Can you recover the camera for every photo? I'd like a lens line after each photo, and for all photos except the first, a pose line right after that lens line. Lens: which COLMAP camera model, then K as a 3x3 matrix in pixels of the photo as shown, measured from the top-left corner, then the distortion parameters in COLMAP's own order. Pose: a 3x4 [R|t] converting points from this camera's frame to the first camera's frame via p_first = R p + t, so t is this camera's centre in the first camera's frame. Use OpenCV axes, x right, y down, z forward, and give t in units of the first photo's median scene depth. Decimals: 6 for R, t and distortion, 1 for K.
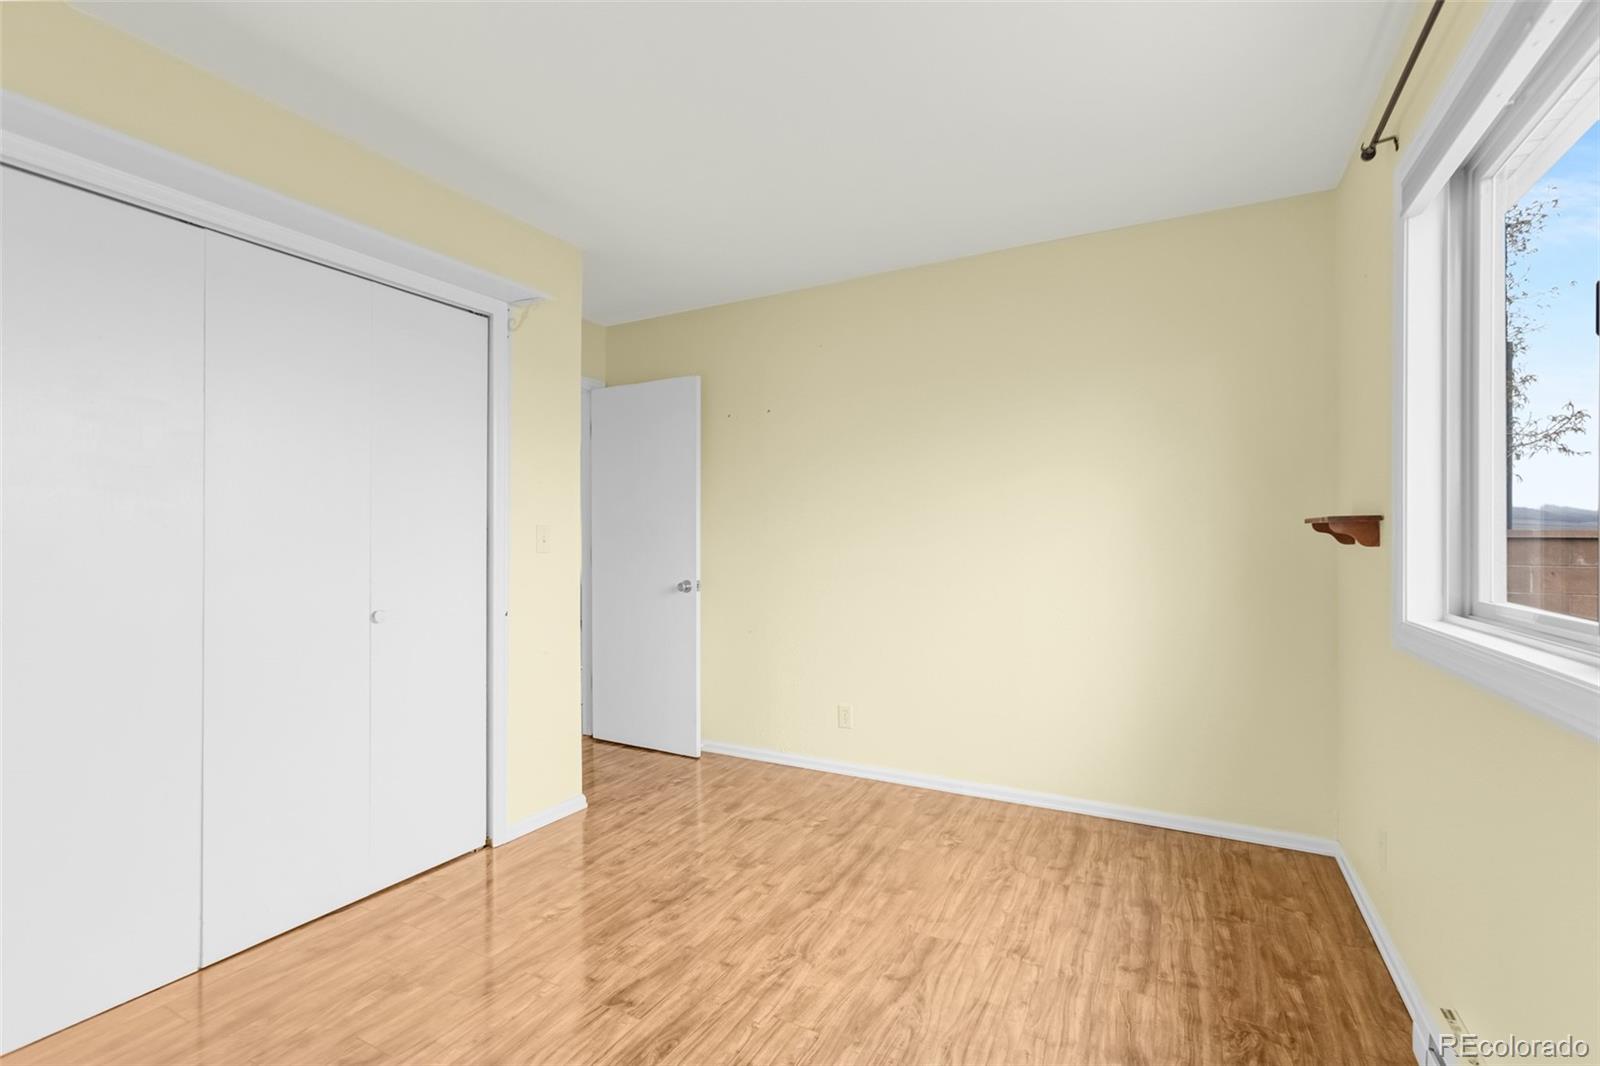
lens RADIAL K [[730.2, 0, 799.6], [0, 730.2, 537.4], [0, 0, 1]] dist [-0.015012, 0.010769]
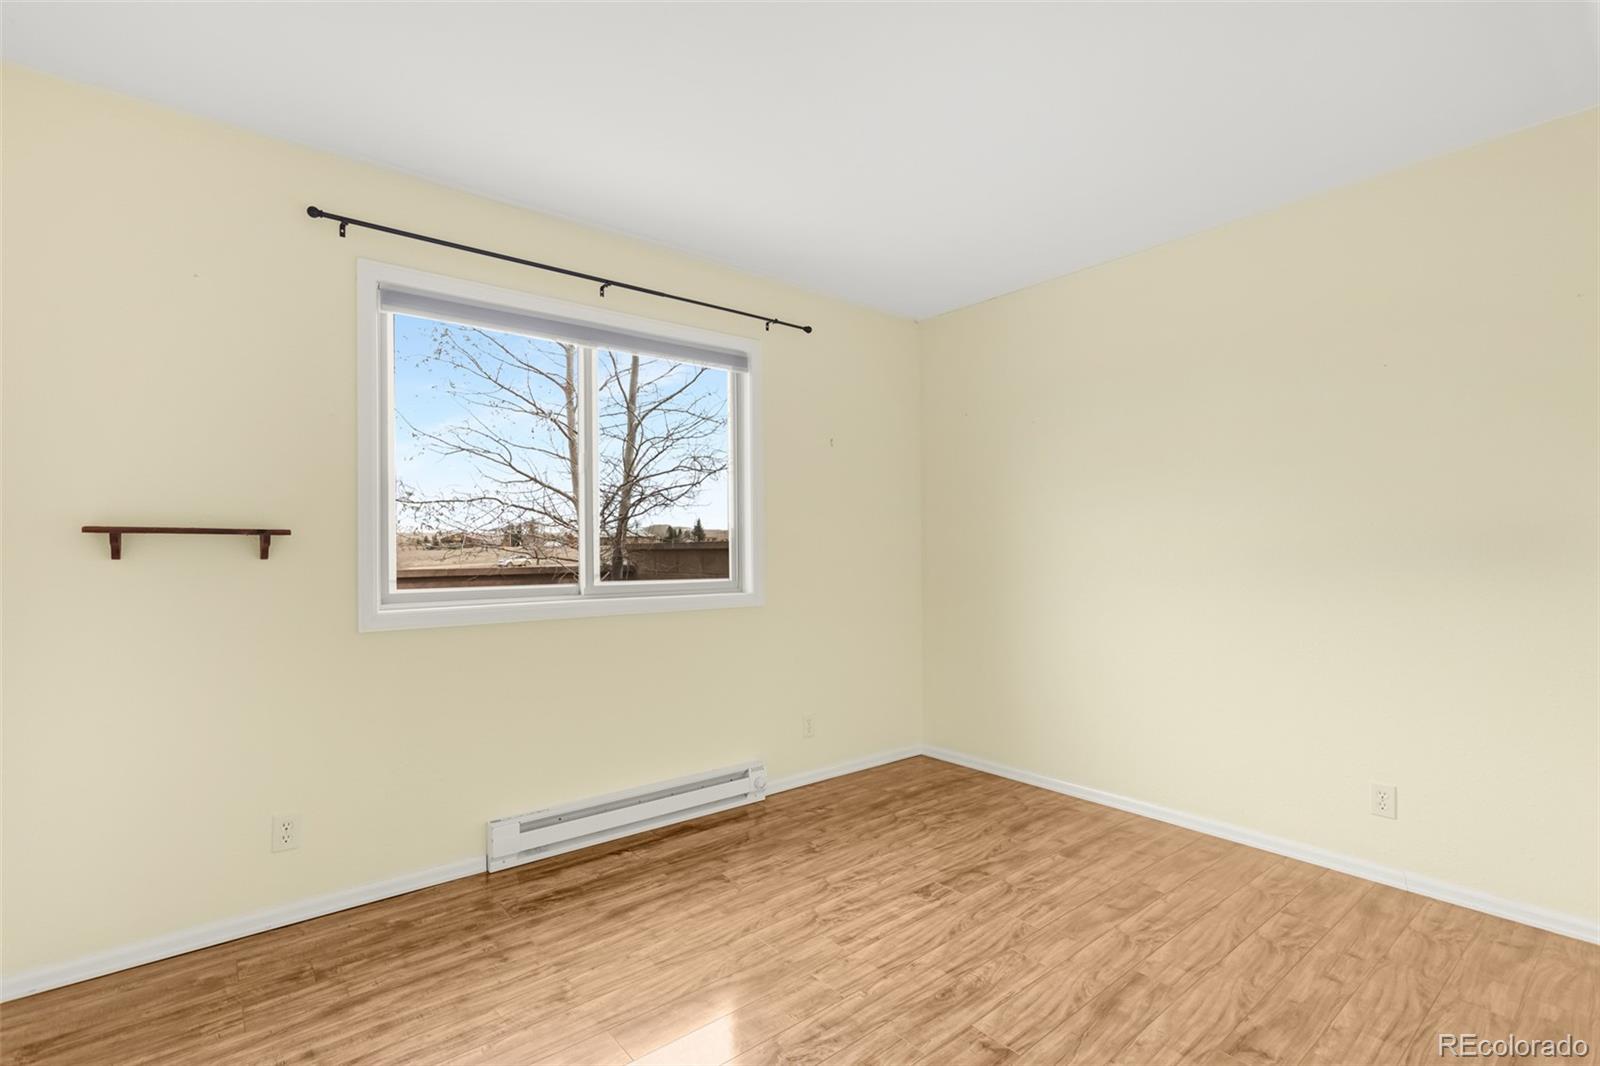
lens RADIAL K [[730.2, 0, 798.0], [0, 730.2, 541.2], [0, 0, 1]] dist [-0.015012, 0.010769]
pose [[-0.927356, 0.010620, 0.374030, -0.347239], [0.005108, 0.999863, -0.015724, 0.011453], [-0.374146, -0.012672, -0.927283, 1.859018]]
